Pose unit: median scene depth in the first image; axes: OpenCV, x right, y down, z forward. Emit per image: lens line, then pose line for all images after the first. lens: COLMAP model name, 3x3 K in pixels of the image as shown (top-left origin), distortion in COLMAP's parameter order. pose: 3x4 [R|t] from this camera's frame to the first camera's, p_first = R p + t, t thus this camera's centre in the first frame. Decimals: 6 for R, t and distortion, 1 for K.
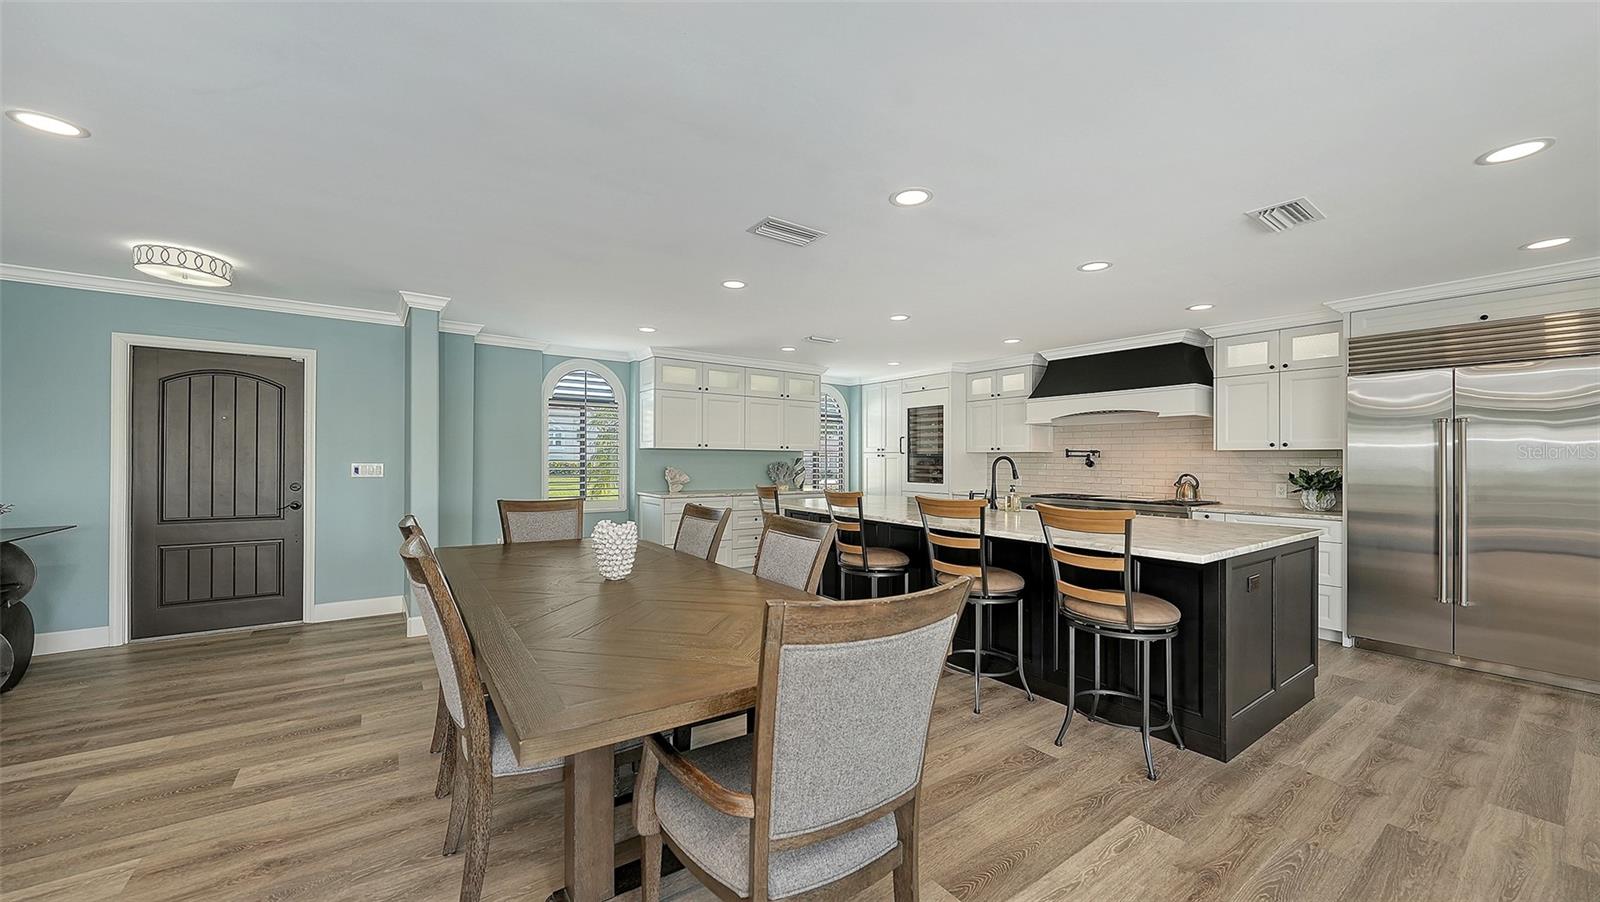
lens RADIAL K [[577.4, 0, 798.7], [0, 577.4, 454.4], [0, 0, 1]] dist [0.000460, 0.000330]
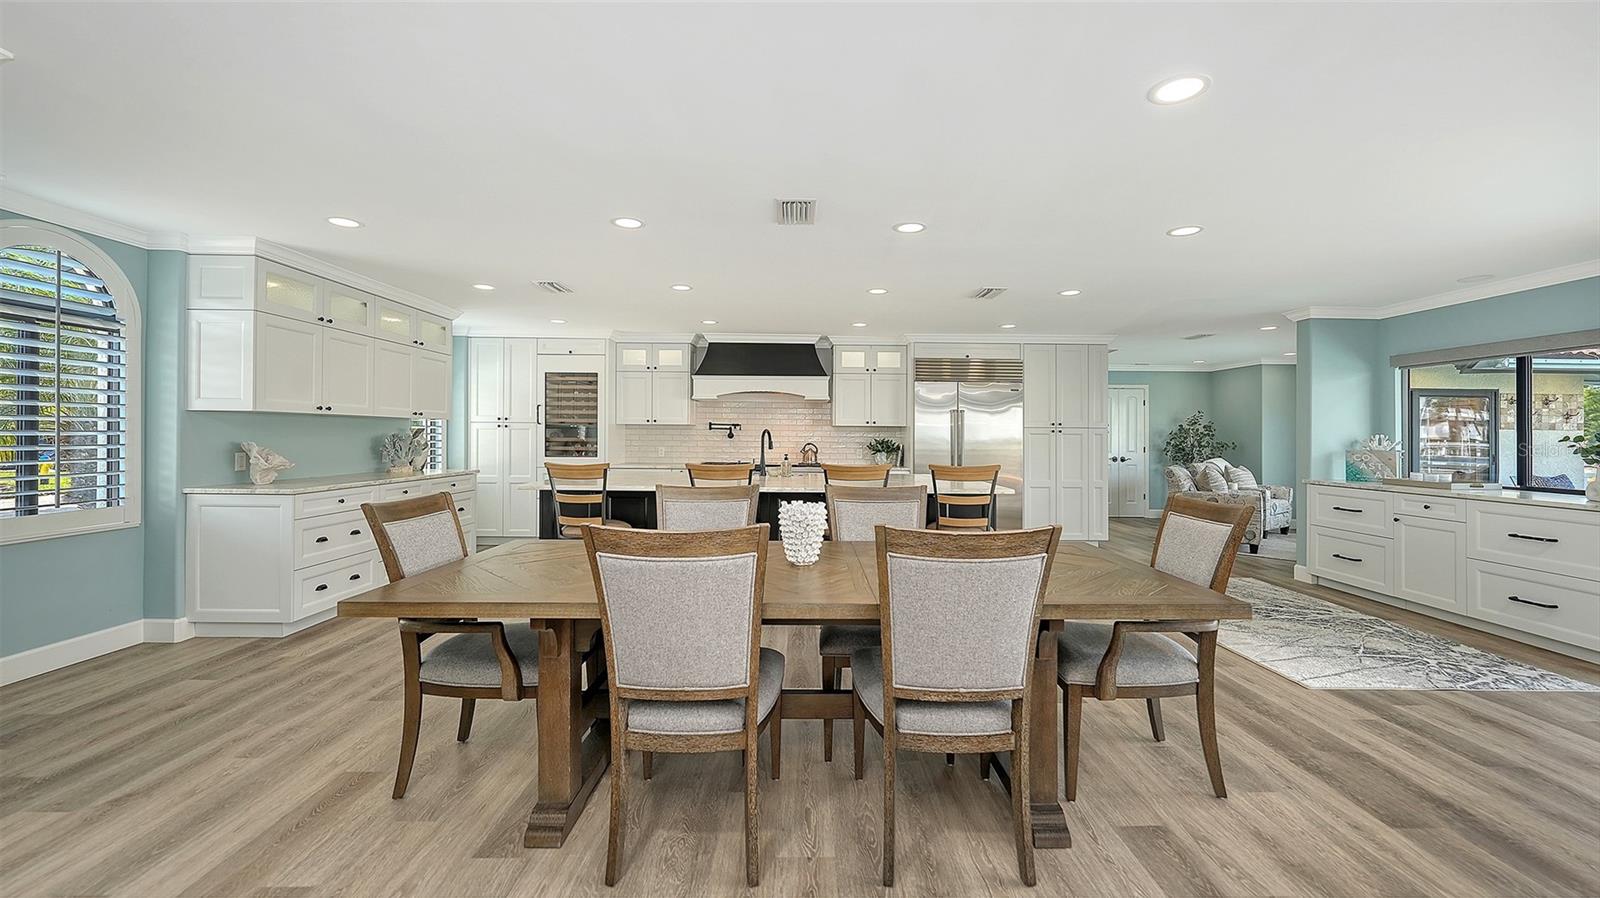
lens RADIAL K [[637.8, 0, 802.3], [0, 637.8, 432.8], [0, 0, 1]] dist [0.010595, -0.000110]
pose [[0.558186, -0.000861, 0.829715, -0.597118], [-0.011514, 0.999895, 0.008784, -0.002063], [-0.829636, -0.014456, 0.558118, 0.212432]]
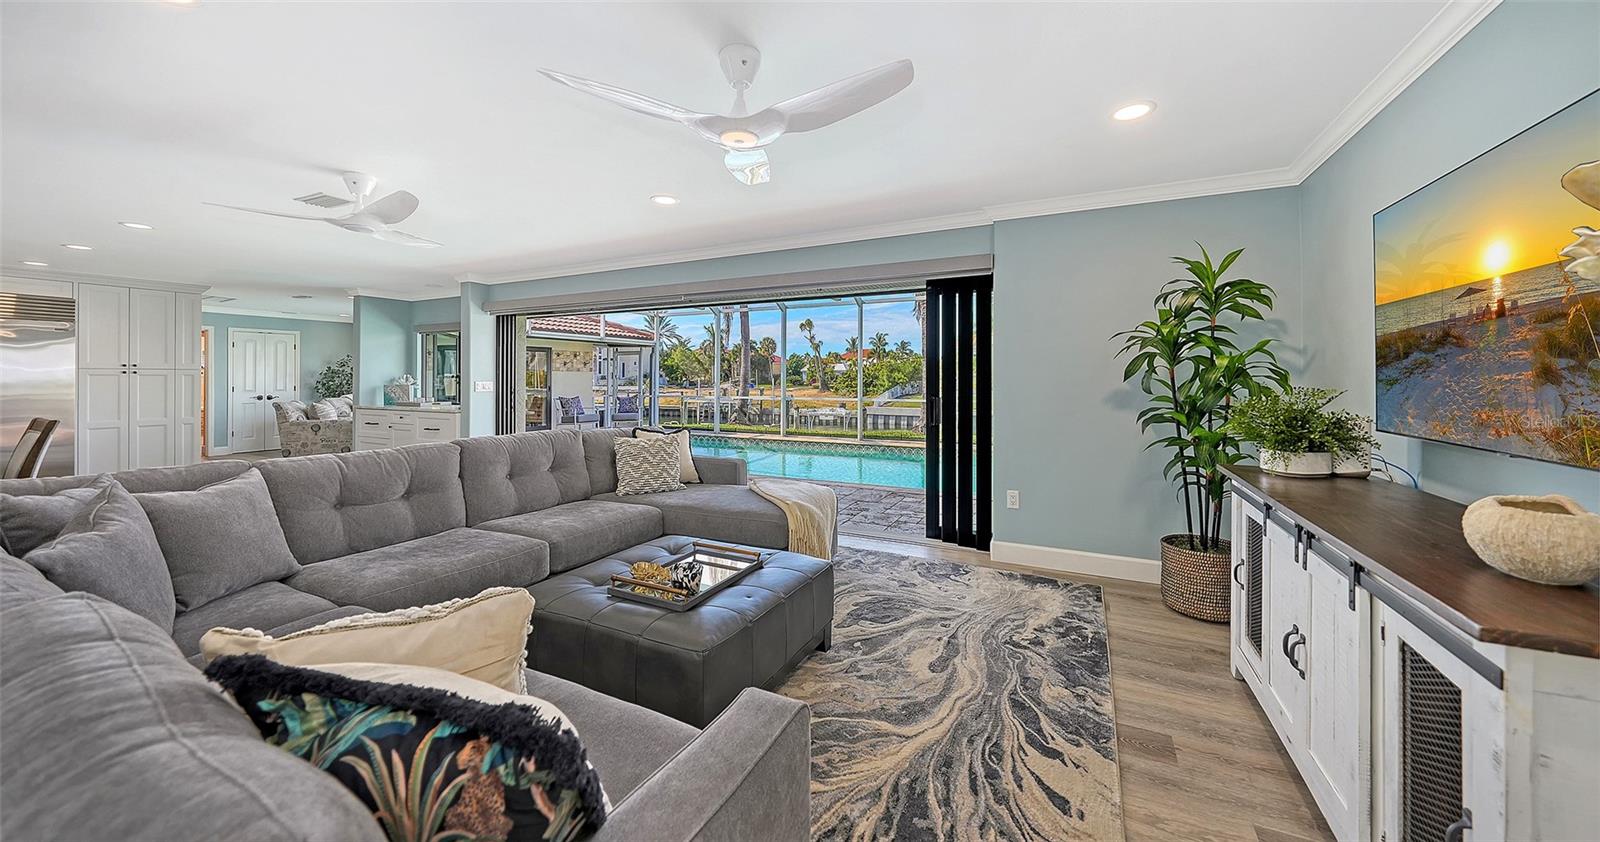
lens RADIAL K [[563.6, 0, 821.5], [0, 563.6, 380.9], [0, 0, 1]] dist [-0.000952, -0.000104]
pose [[-0.480763, -0.011747, 0.876772, -1.025471], [-0.011507, 0.999909, 0.007087, -0.007071], [-0.876775, -0.006682, -0.480855, -0.266239]]
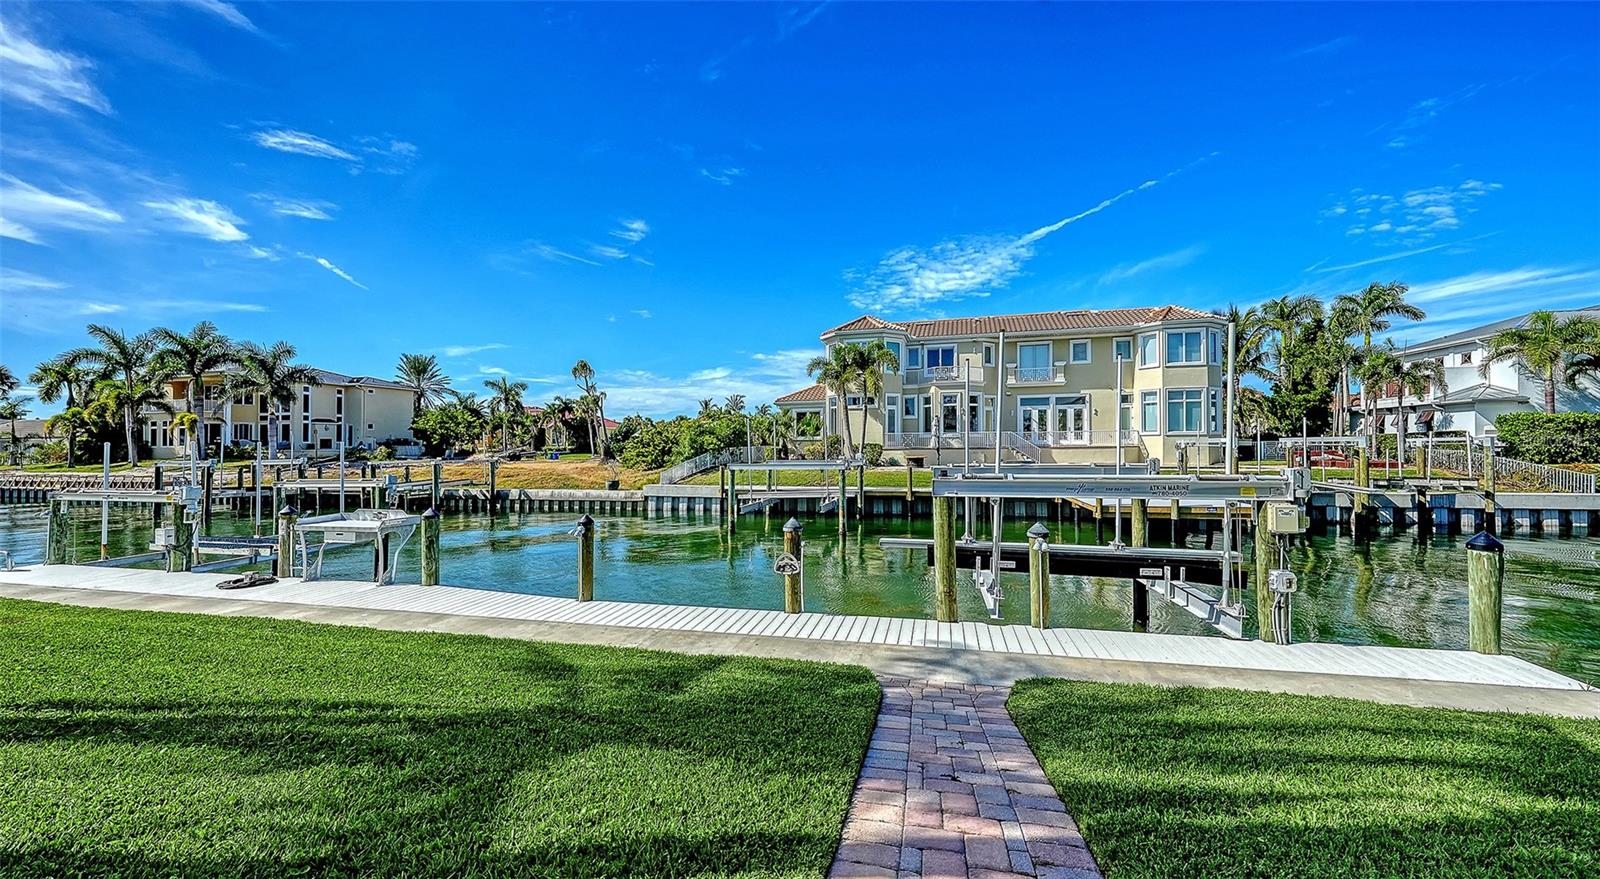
lens RADIAL K [[552.0, 0, 849.1], [0, 552.0, 441.6], [0, 0, 1]] dist [-0.003254, 0.000110]
pose [[-0.696224, 0.001583, 0.717823, 0.572974], [-0.003548, 0.999978, -0.005646, 0.012457], [-0.717816, -0.006477, -0.696203, -2.480931]]
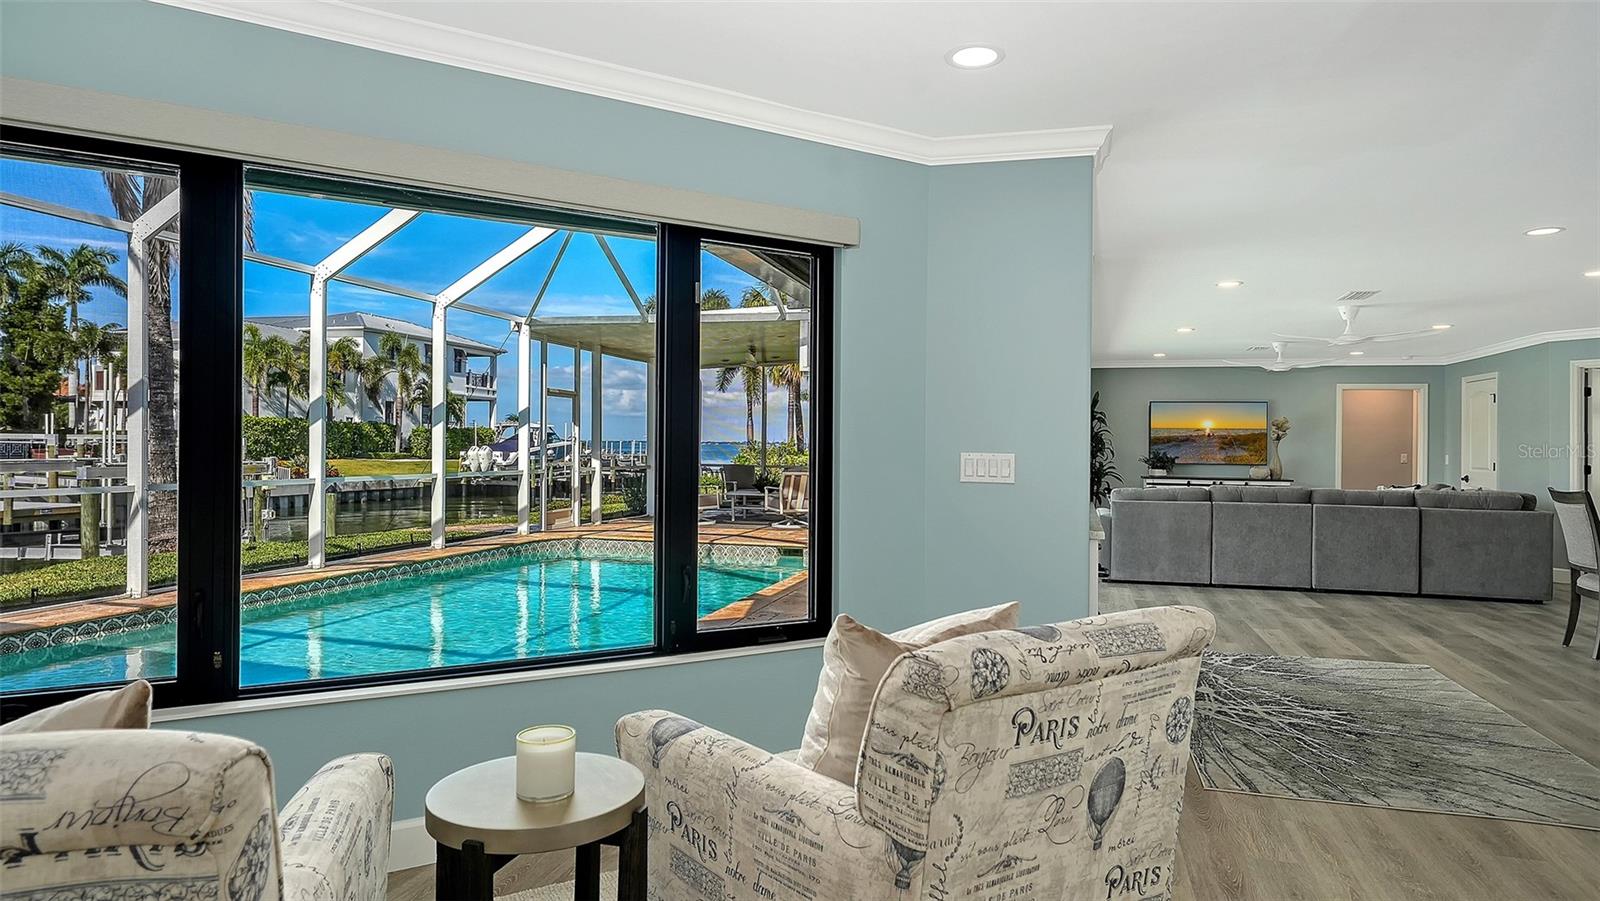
lens RADIAL K [[956.8, 0, 807.8], [0, 956.8, 453.9], [0, 0, 1]] dist [0.006445, 0.002184]
pose [[-0.767697, -0.012834, -0.640684, 1.654220], [-0.014564, 0.999891, -0.002577, 0.026366], [0.640647, 0.007353, -0.767800, 0.581561]]
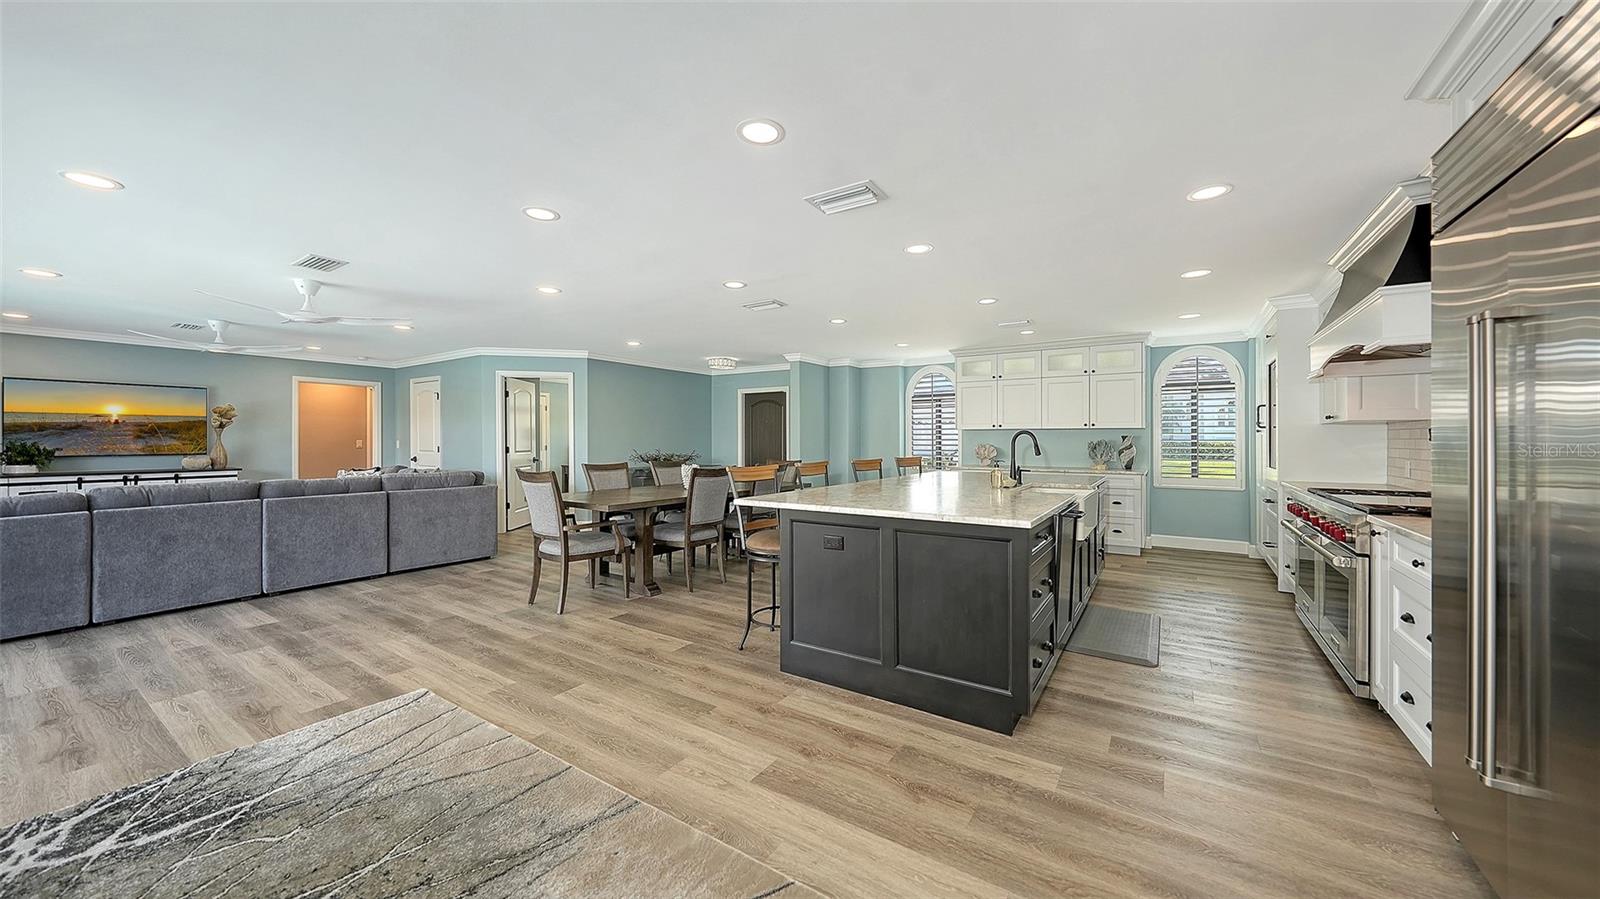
lens RADIAL K [[552.0, 0, 811.8], [0, 552.0, 434.6], [0, 0, 1]] dist [-0.003254, 0.000110]
pose [[0.375405, -0.014423, -0.926749, 0.943527], [0.011198, 0.999877, -0.011025, 0.014307], [0.926793, -0.006238, 0.375520, 0.303795]]
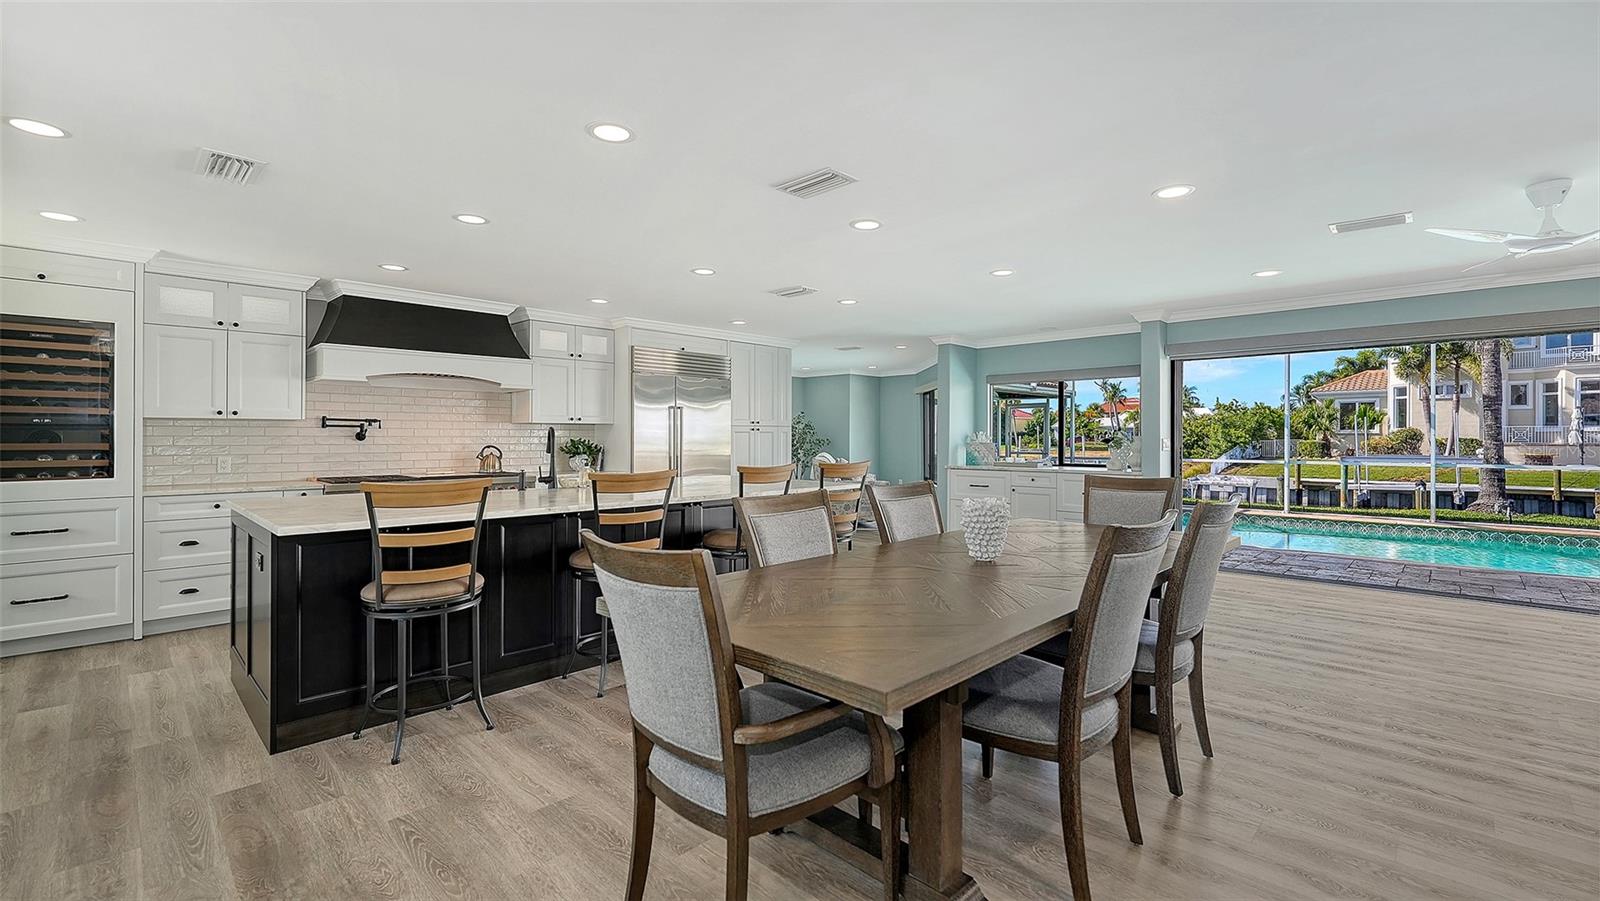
lens RADIAL K [[689.5, 0, 831.7], [0, 689.5, 425.9], [0, 0, 1]] dist [0.010562, -0.000215]
pose [[-0.206509, 0.008353, 0.978409, -0.677474], [-0.009327, 0.999901, -0.010505, 0.008055], [-0.978400, -0.011295, -0.206411, 0.721291]]
